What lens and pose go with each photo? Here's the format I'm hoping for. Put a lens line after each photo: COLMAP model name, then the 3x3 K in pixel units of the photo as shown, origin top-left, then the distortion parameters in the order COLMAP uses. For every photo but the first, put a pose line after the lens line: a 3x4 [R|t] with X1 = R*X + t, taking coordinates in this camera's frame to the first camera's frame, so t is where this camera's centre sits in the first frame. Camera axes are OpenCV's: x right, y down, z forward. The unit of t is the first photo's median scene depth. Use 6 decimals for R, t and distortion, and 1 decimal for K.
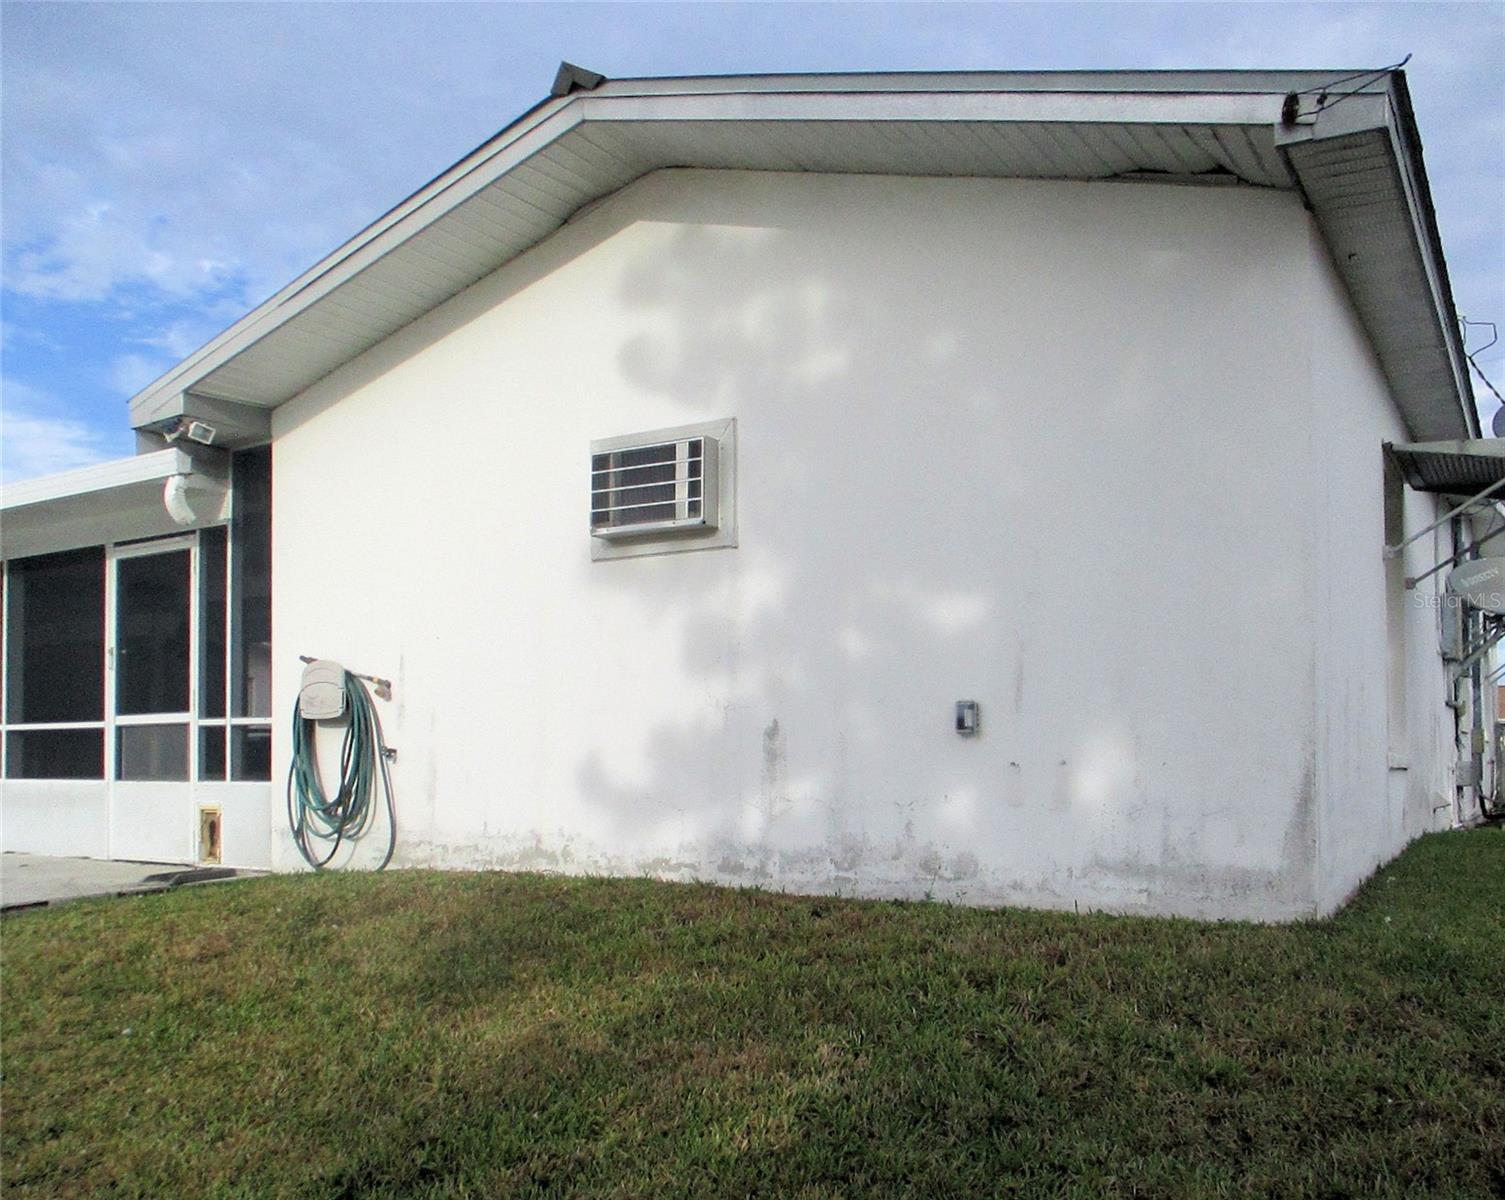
lens RADIAL K [[1494.7, 0, 751.9], [0, 1494.7, 711.9], [0, 0, 1]] dist [0.090375, 0.006154]
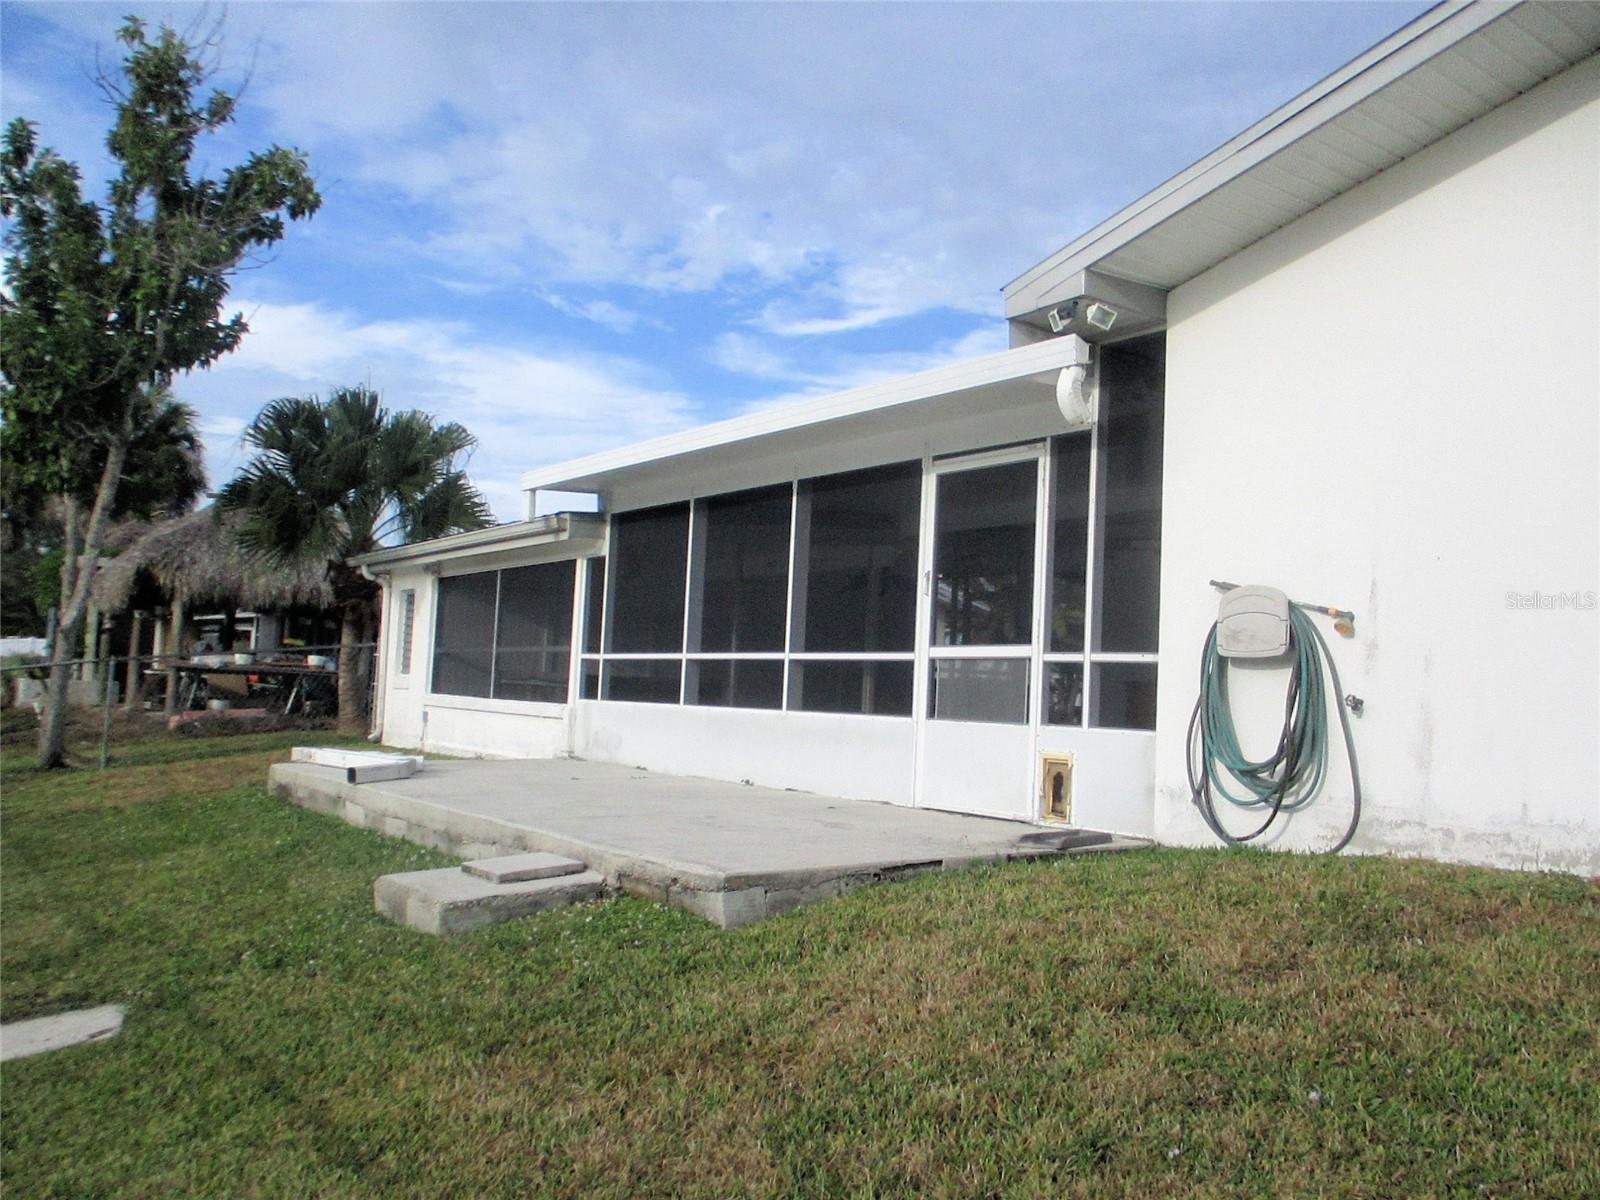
lens RADIAL K [[1335.1, 0, 800.0], [0, 1335.1, 600.0], [0, 0, 1]] dist [-0.010280, -0.001658]
pose [[0.964187, 0.027288, -0.263815, -0.391784], [-0.040394, 0.998198, -0.044383, 0.018035], [0.262129, 0.053450, 0.963552, 0.294006]]
